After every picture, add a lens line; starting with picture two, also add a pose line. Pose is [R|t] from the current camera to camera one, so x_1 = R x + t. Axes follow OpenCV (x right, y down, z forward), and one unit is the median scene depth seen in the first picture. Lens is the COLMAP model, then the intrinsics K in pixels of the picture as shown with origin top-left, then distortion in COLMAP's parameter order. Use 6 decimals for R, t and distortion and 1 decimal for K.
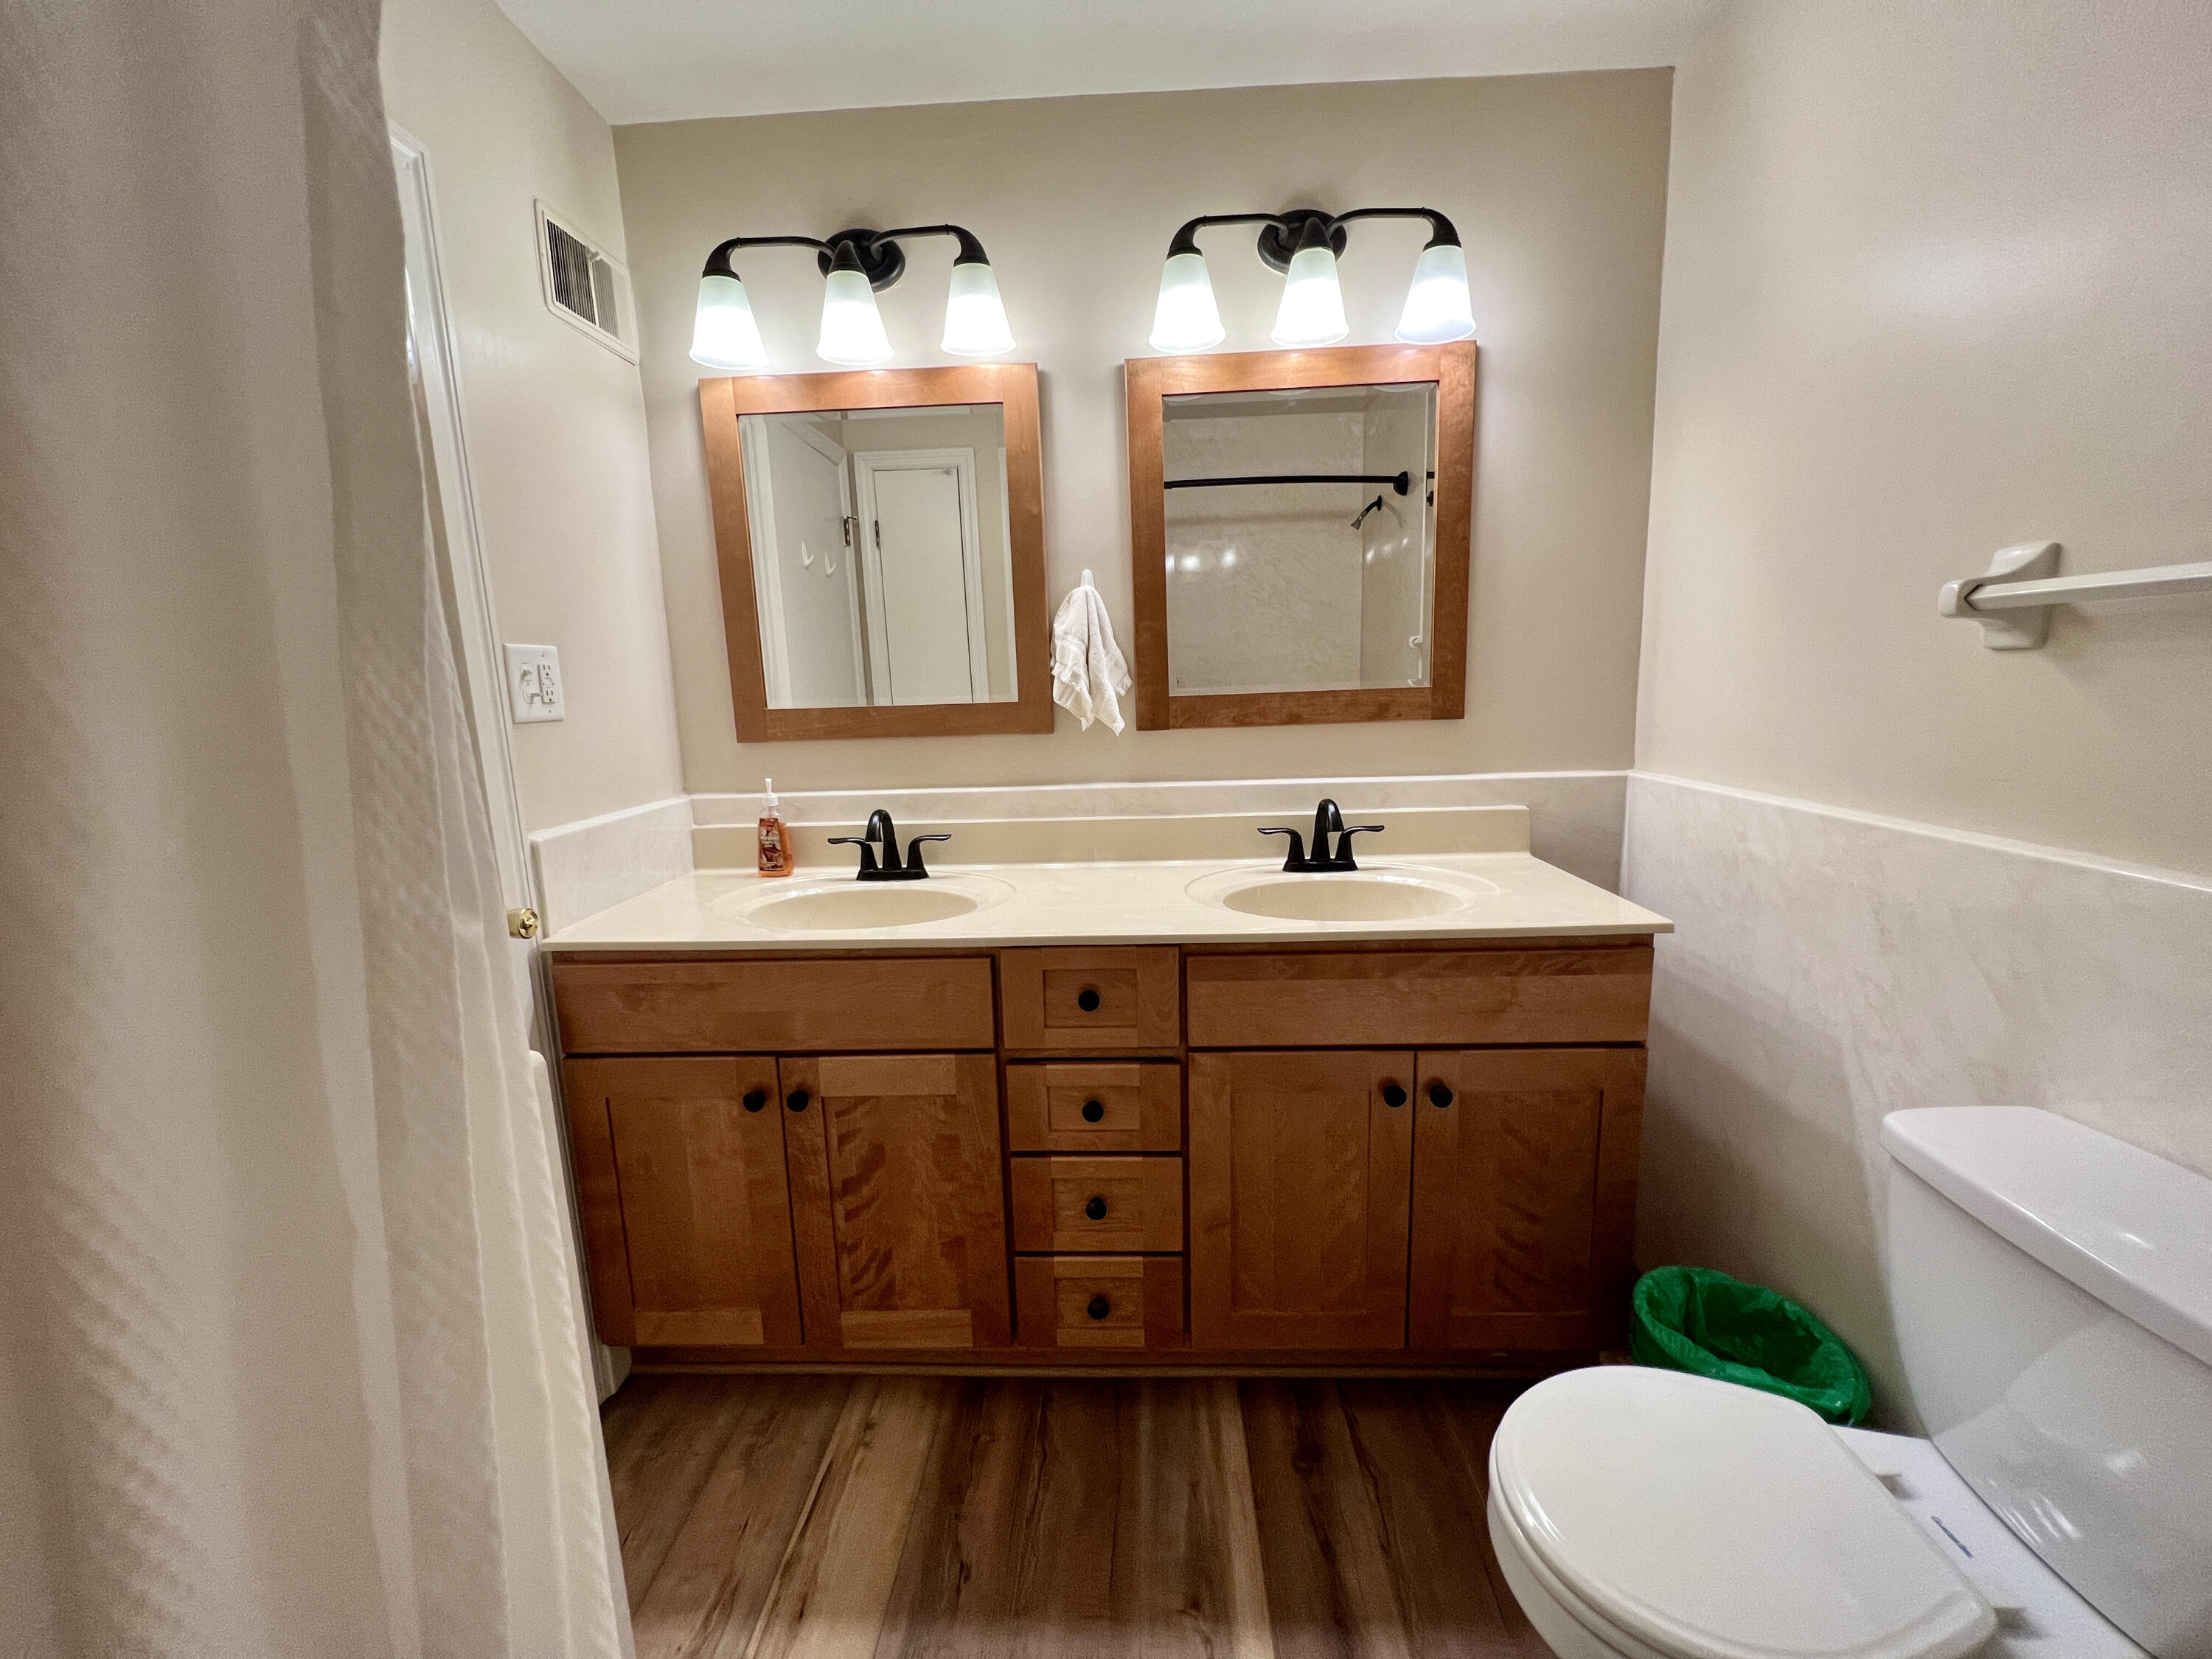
lens RADIAL K [[885.1, 0, 1107.1], [0, 885.1, 831.1], [0, 0, 1]] dist [0.003554, 0.000331]
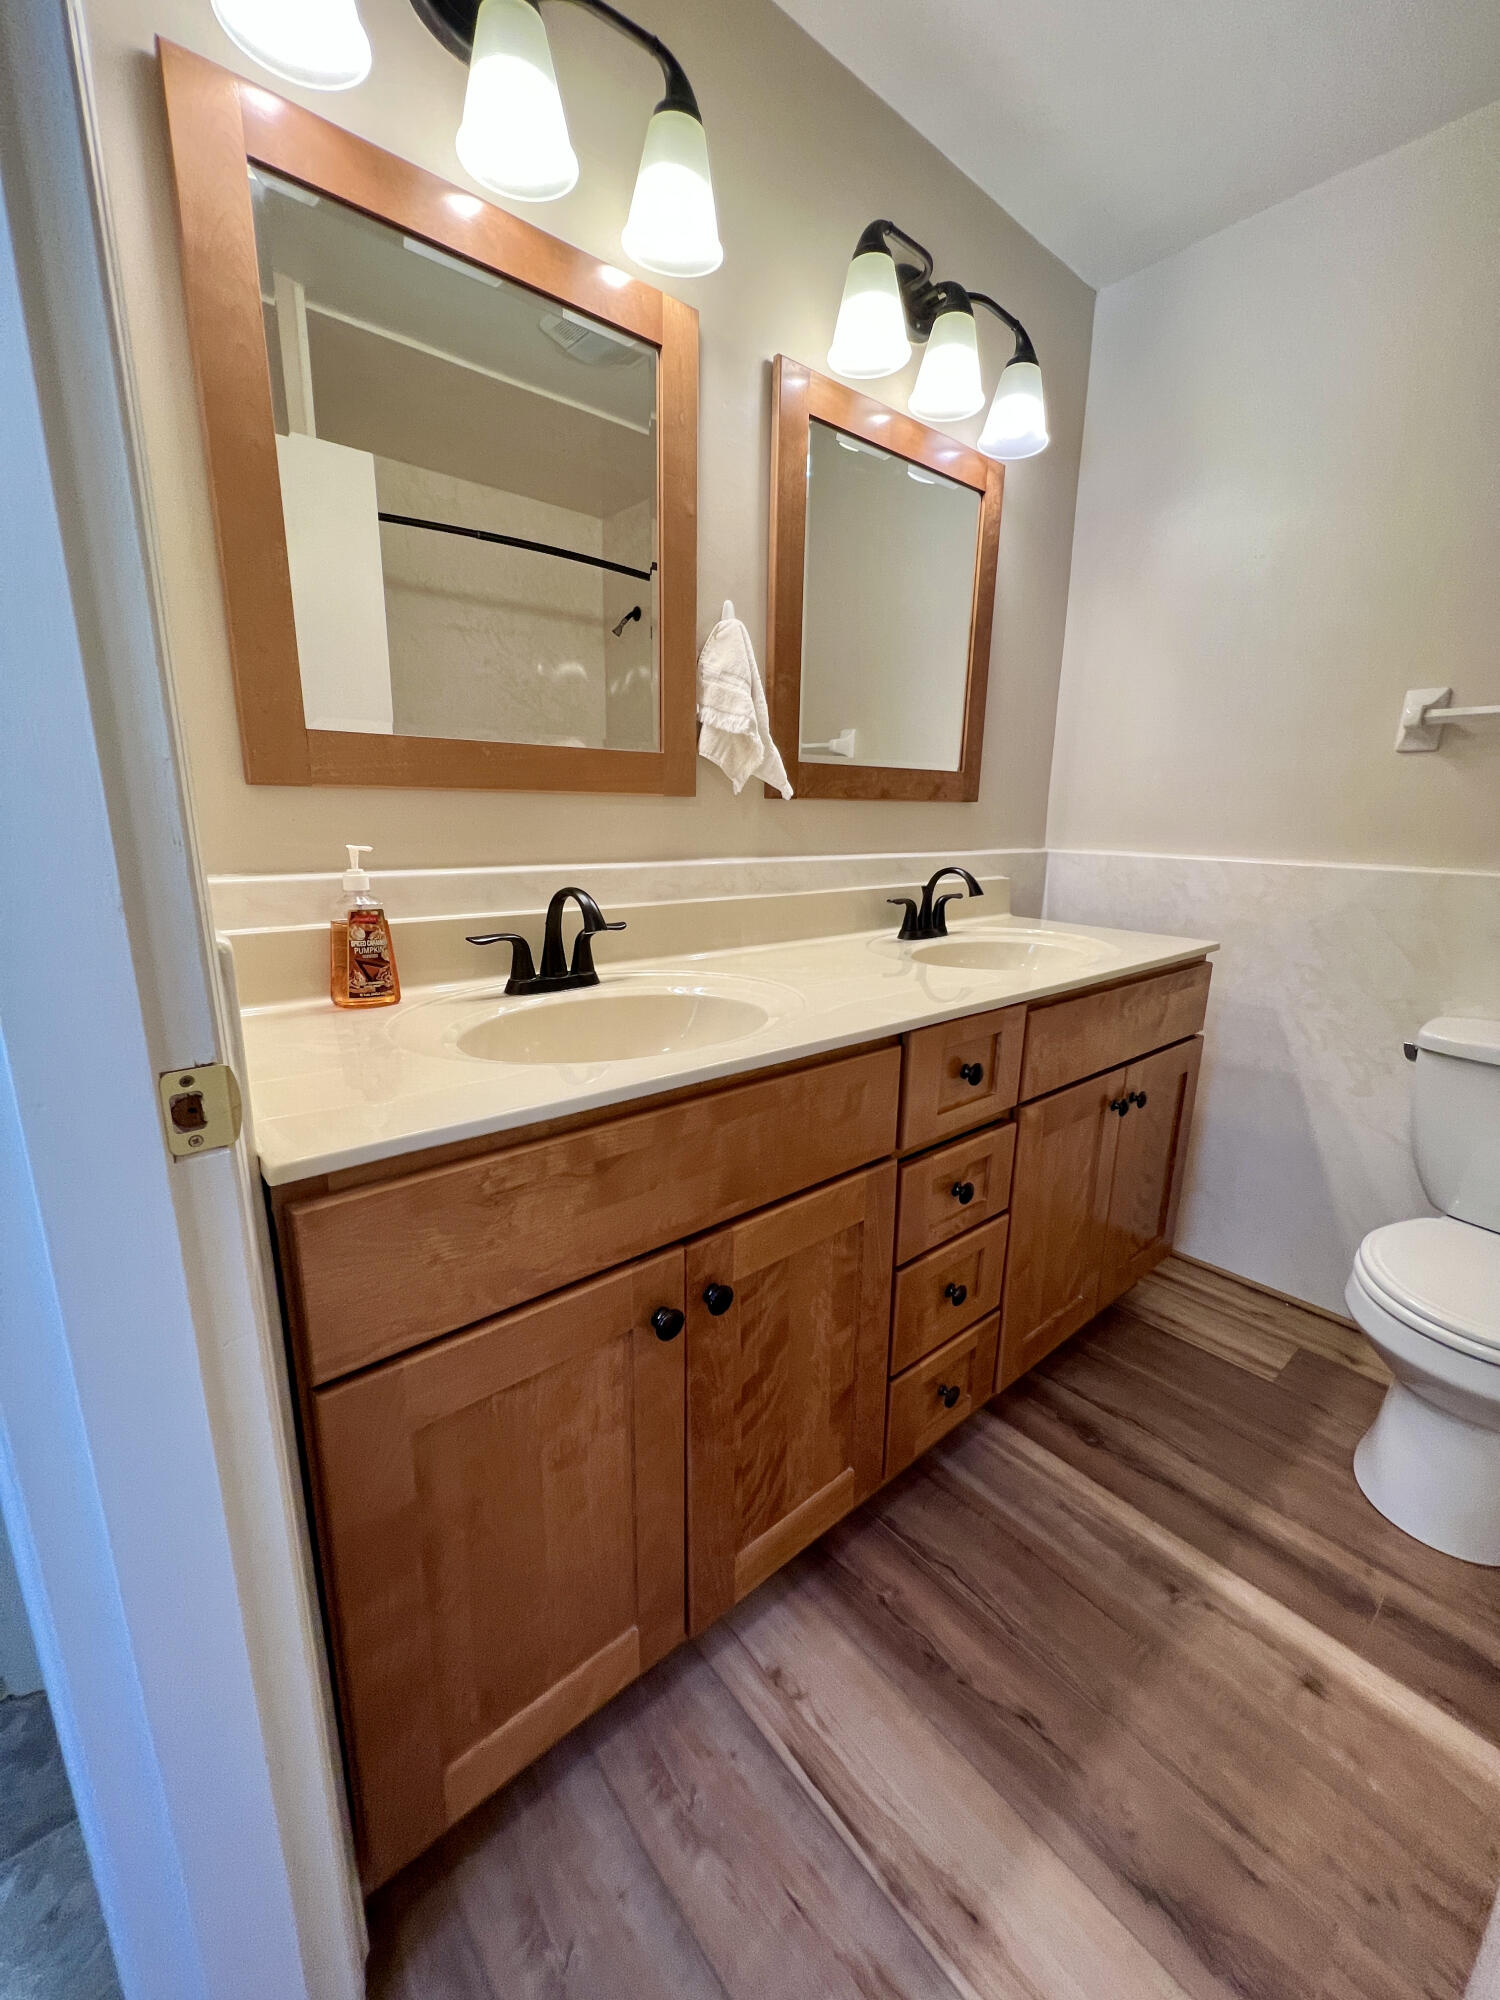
lens RADIAL K [[800.3, 0, 752.5], [0, 800.3, 998.3], [0, 0, 1]] dist [0.003554, 0.000331]
pose [[0.733557, -0.114982, 0.669831, -0.684274], [0.076964, 0.993299, 0.086221, 0.022017], [-0.675256, -0.011695, 0.737491, 0.504623]]
